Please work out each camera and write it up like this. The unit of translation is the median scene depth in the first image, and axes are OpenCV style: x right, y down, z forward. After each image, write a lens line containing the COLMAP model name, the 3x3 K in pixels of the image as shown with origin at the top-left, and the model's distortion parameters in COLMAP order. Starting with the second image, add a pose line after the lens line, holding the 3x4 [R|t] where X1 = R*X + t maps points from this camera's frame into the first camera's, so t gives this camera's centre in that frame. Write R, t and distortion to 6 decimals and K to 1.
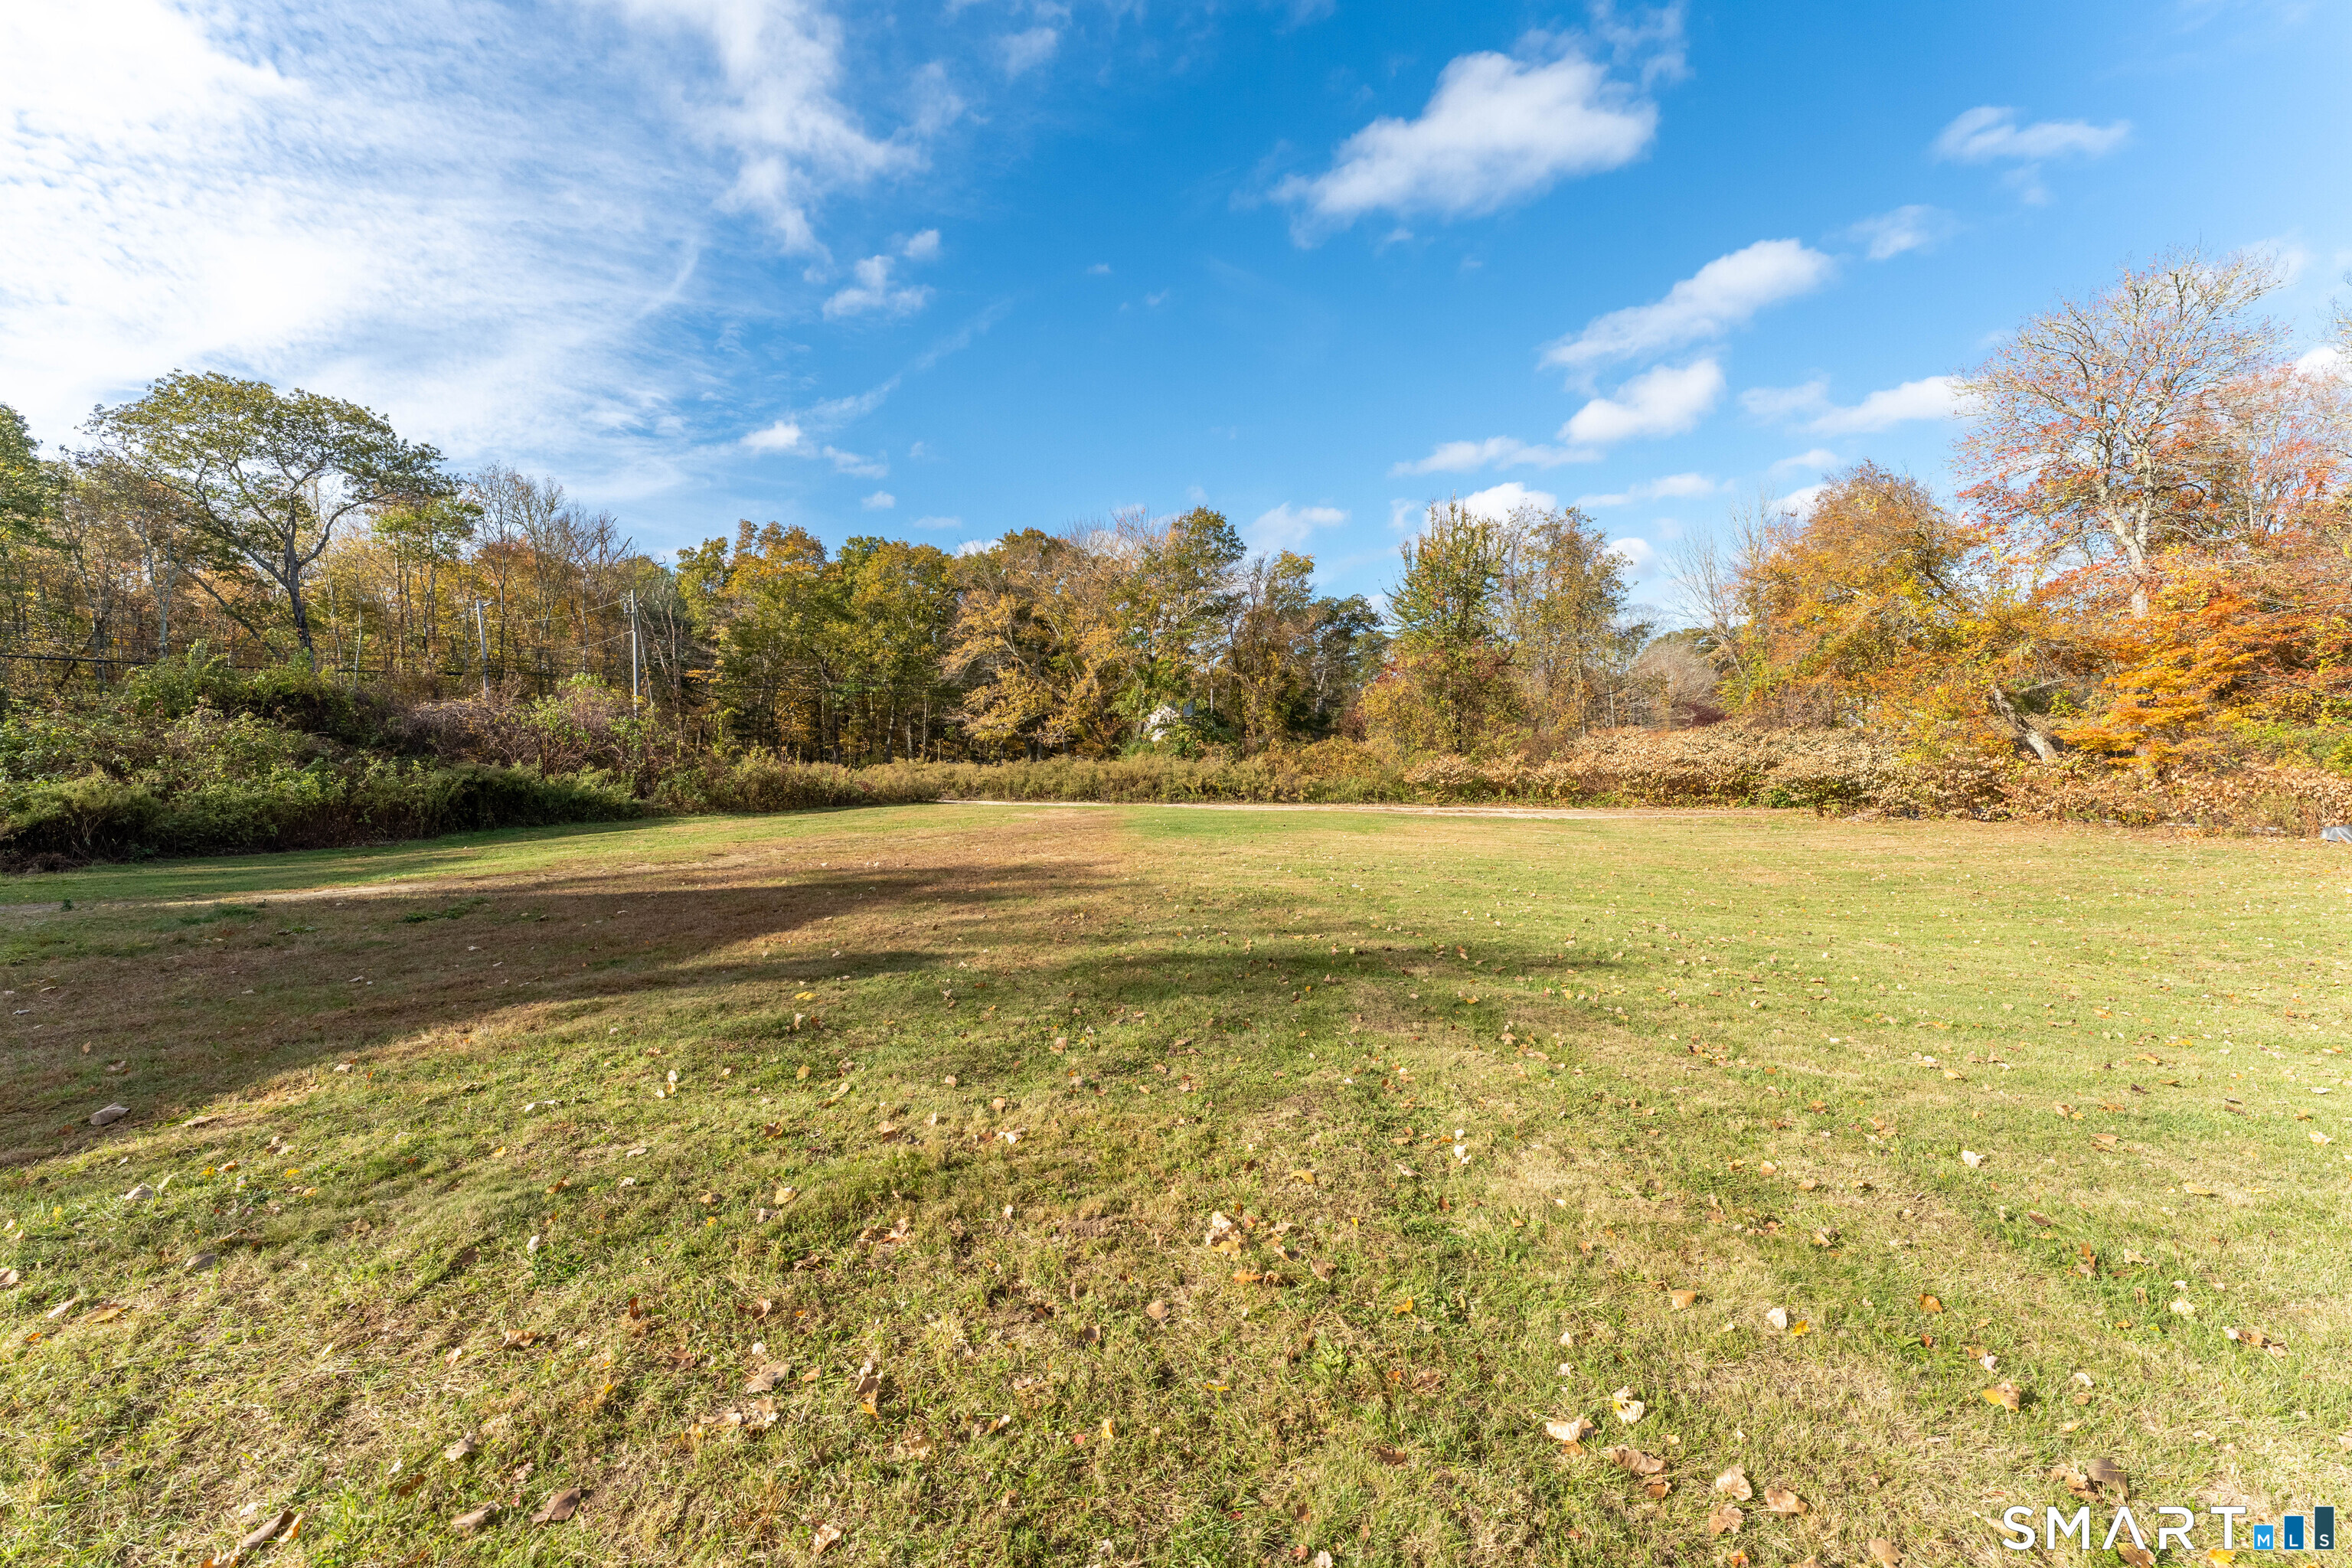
lens RADIAL K [[954.4, 0, 1176.3], [0, 954.4, 768.6], [0, 0, 1]] dist [-0.002659, 0.000234]
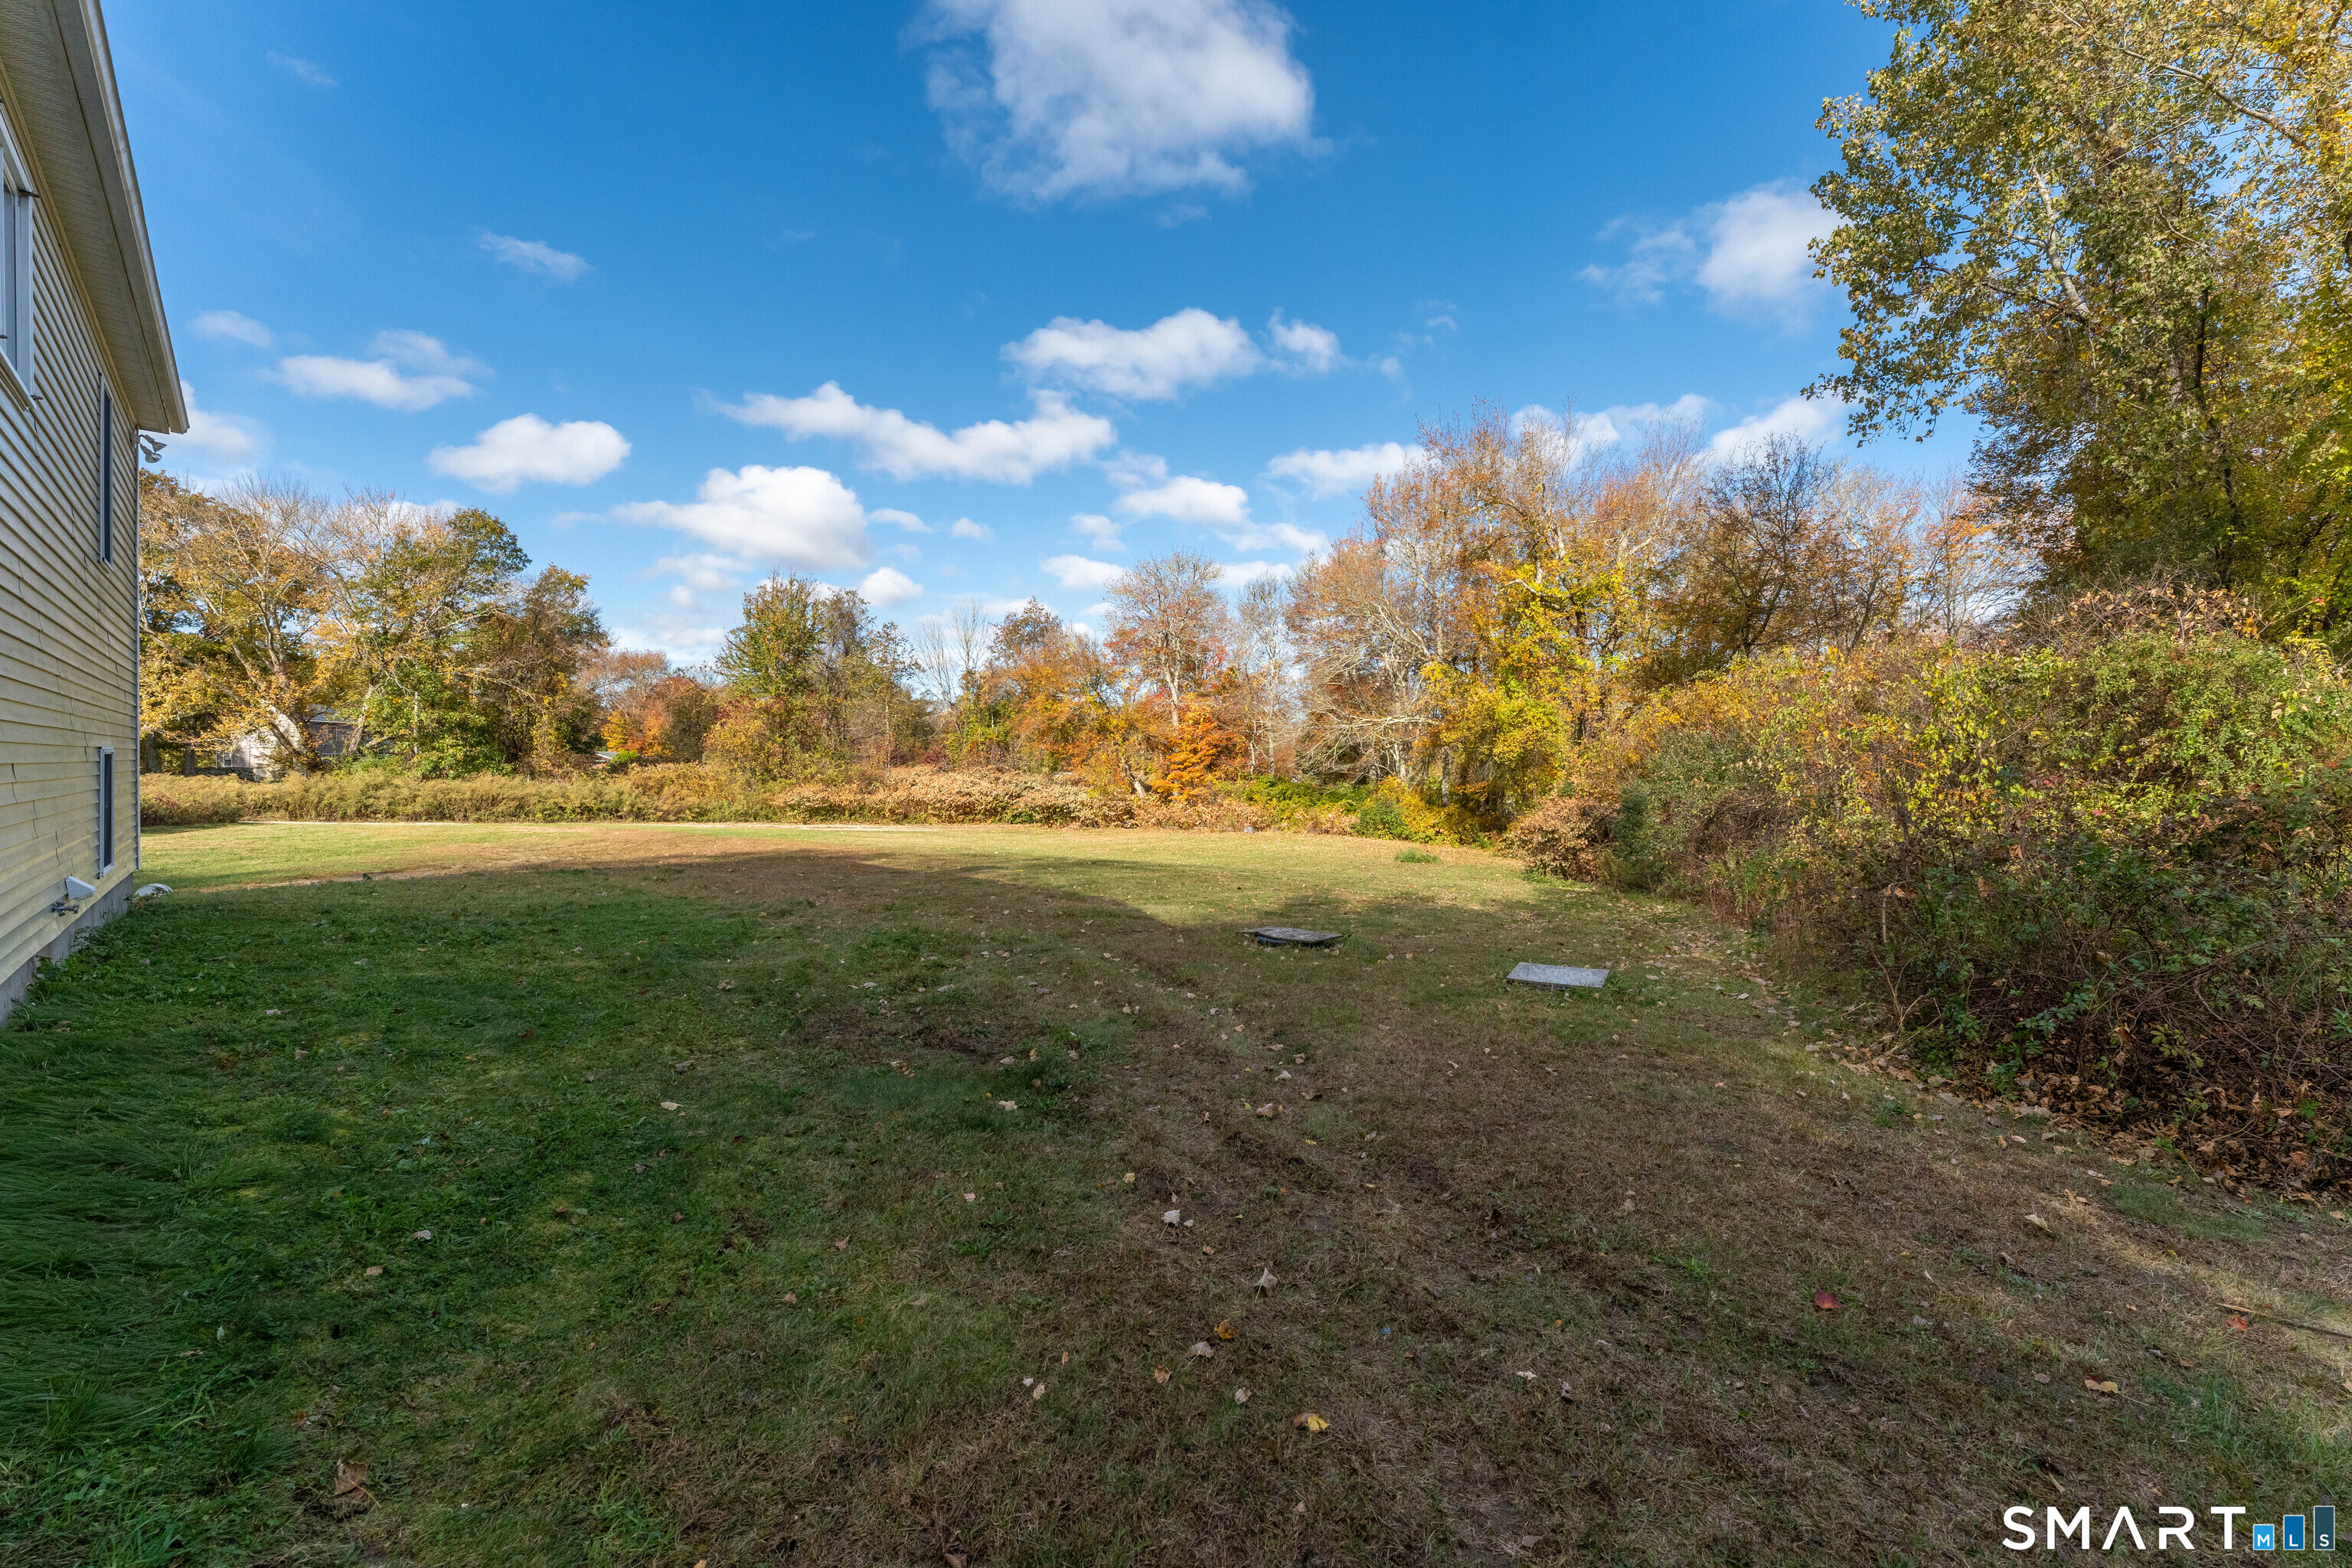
lens RADIAL K [[954.4, 0, 1172.6], [0, 954.4, 782.3], [0, 0, 1]] dist [-0.002659, 0.000234]
pose [[0.611960, 0.027087, 0.790425, -0.466454], [-0.020192, 0.999623, -0.018623, -0.002347], [-0.790631, -0.004564, 0.612276, -0.178367]]
